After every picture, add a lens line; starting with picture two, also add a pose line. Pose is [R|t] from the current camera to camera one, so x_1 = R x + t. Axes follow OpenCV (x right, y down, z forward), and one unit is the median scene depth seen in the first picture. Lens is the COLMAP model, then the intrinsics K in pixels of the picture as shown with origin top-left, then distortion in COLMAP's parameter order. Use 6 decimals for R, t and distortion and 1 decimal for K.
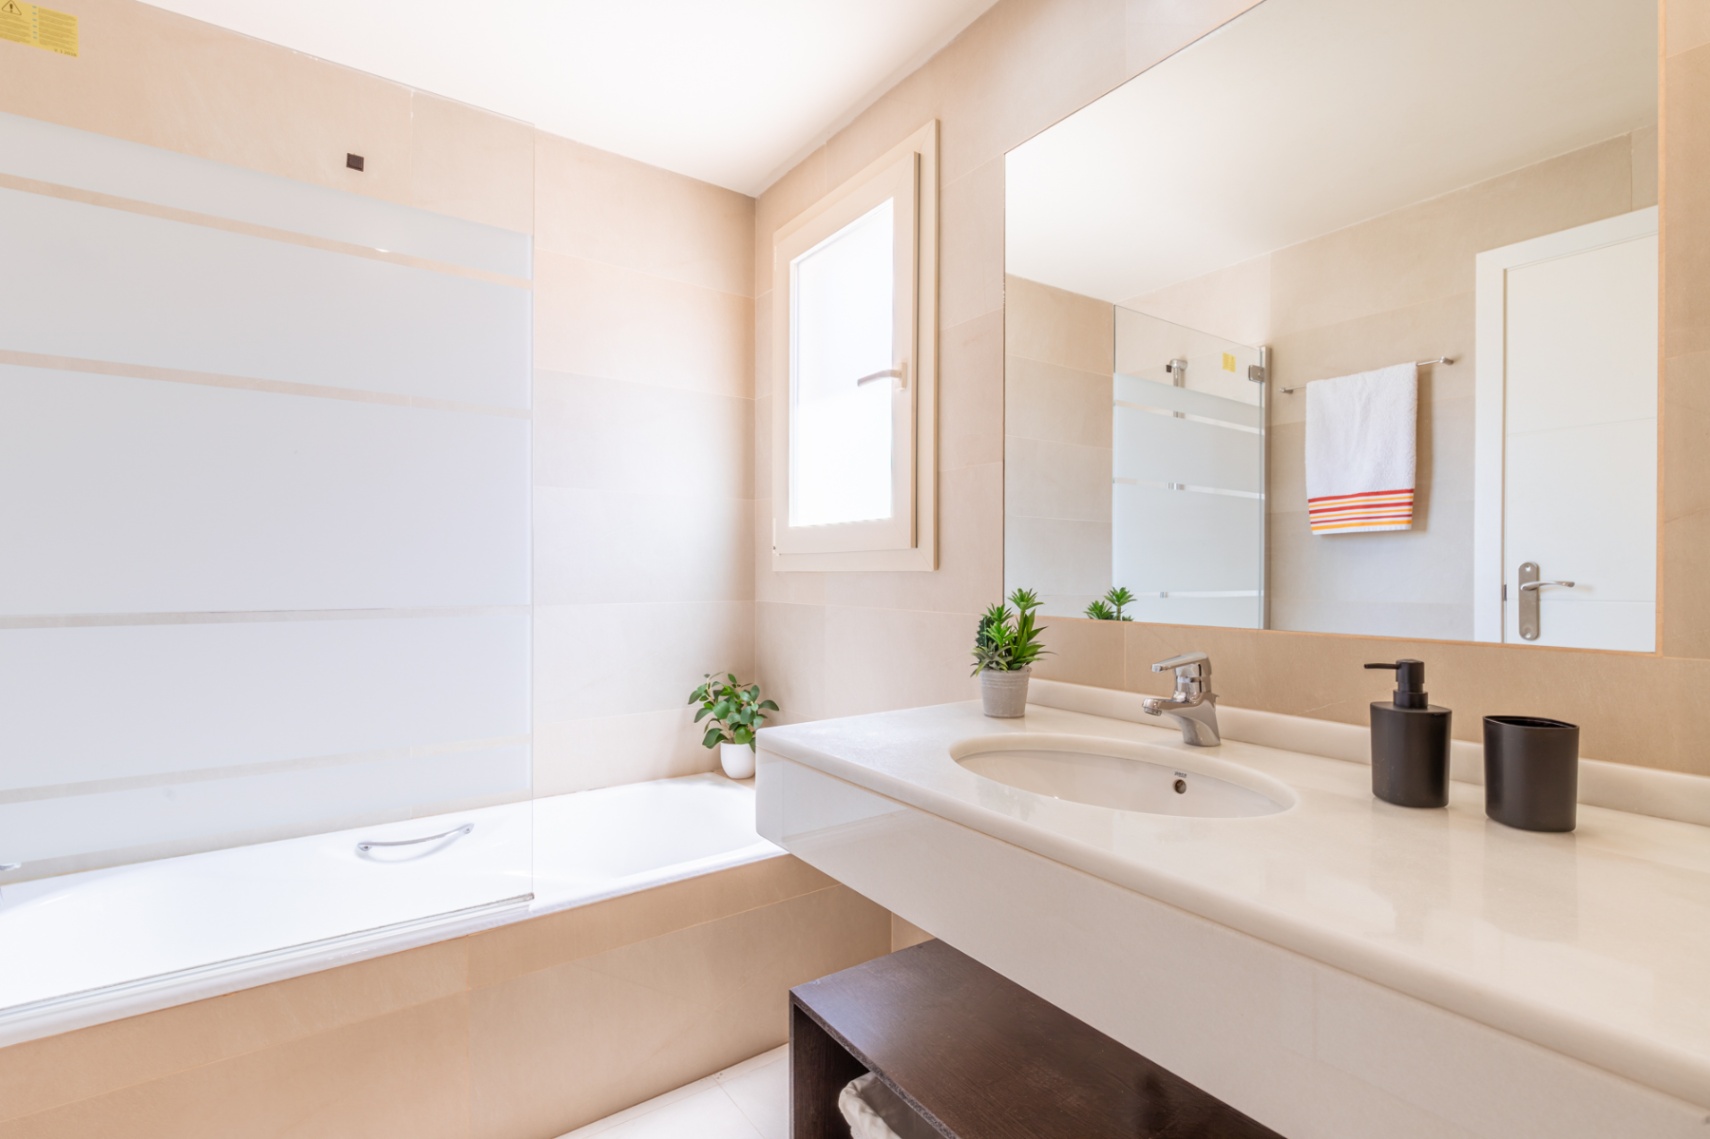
lens RADIAL K [[768.8, 0, 853.6], [0, 768.8, 566.7], [0, 0, 1]] dist [-0.011685, -0.000615]
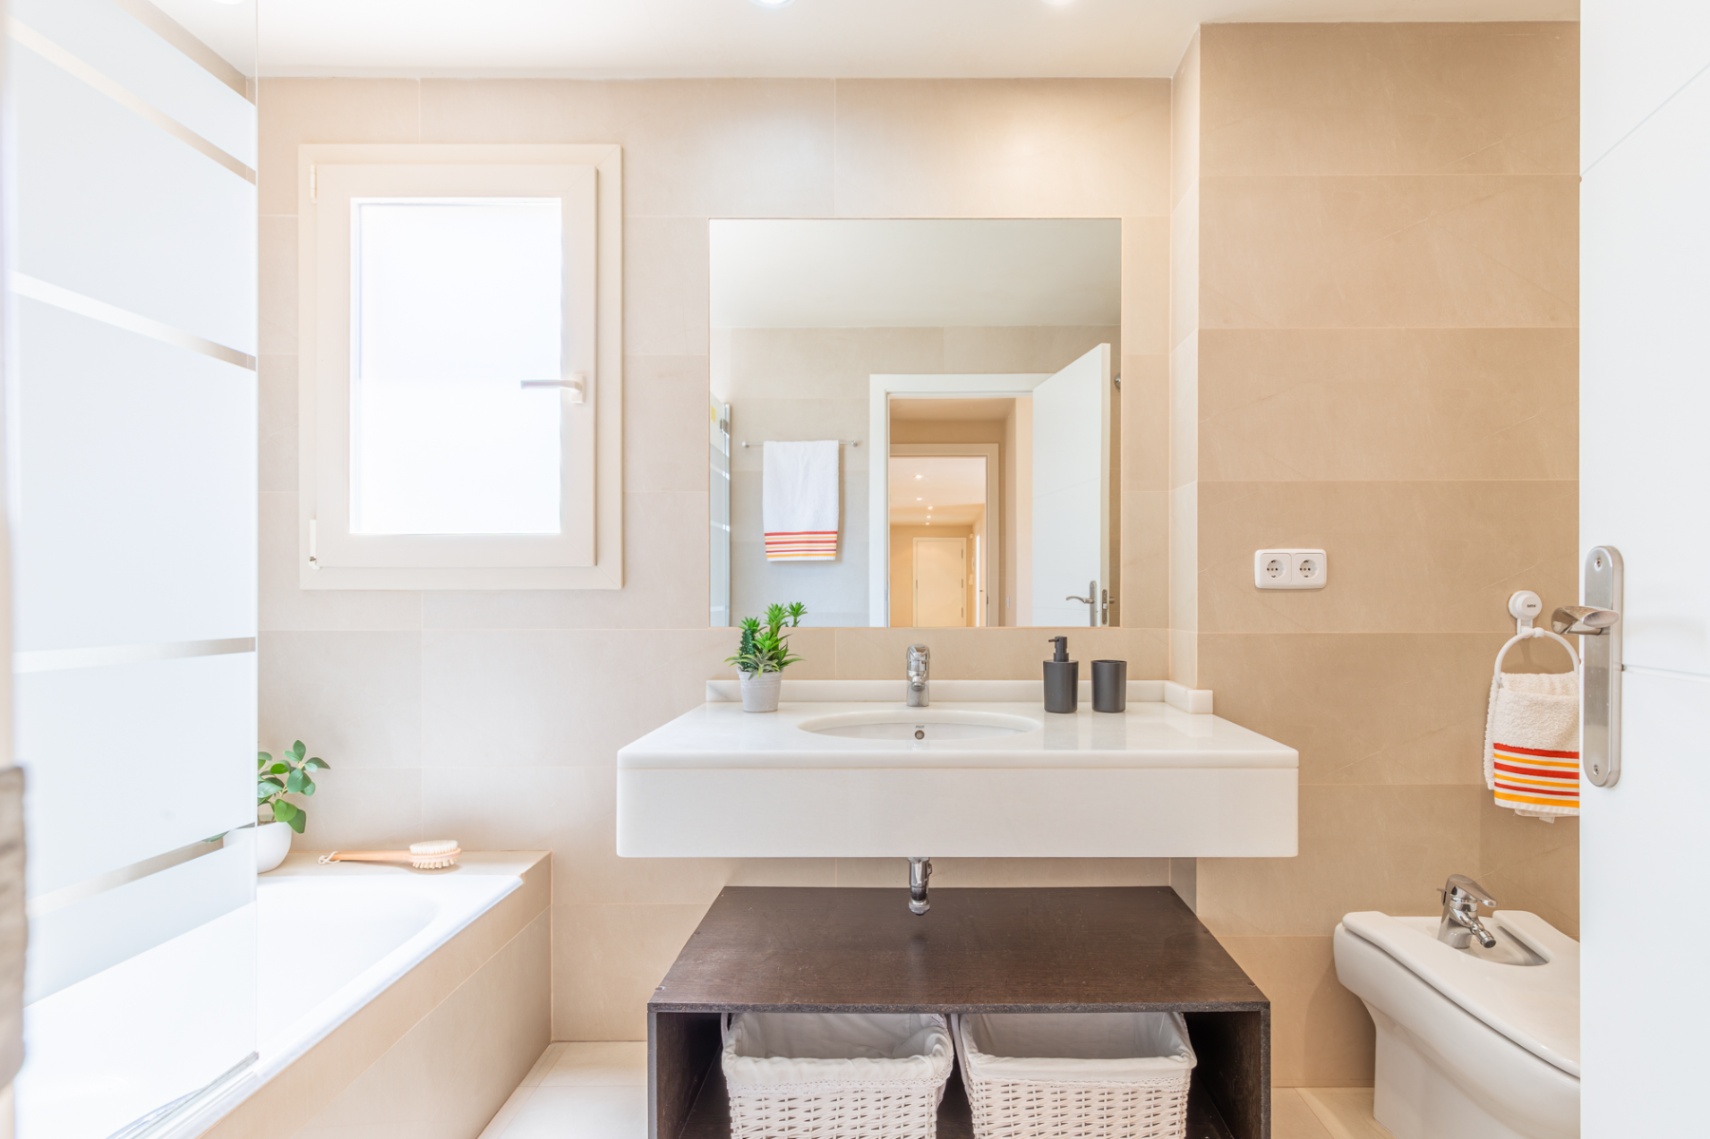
lens RADIAL K [[819.0, 0, 859.2], [0, 819.0, 585.4], [0, 0, 1]] dist [-0.017634, -0.000281]
pose [[0.587120, 0.005329, 0.809482, -0.547545], [-0.004585, 0.999984, -0.003257, 0.002674], [-0.809487, -0.001799, 0.587135, 0.101197]]
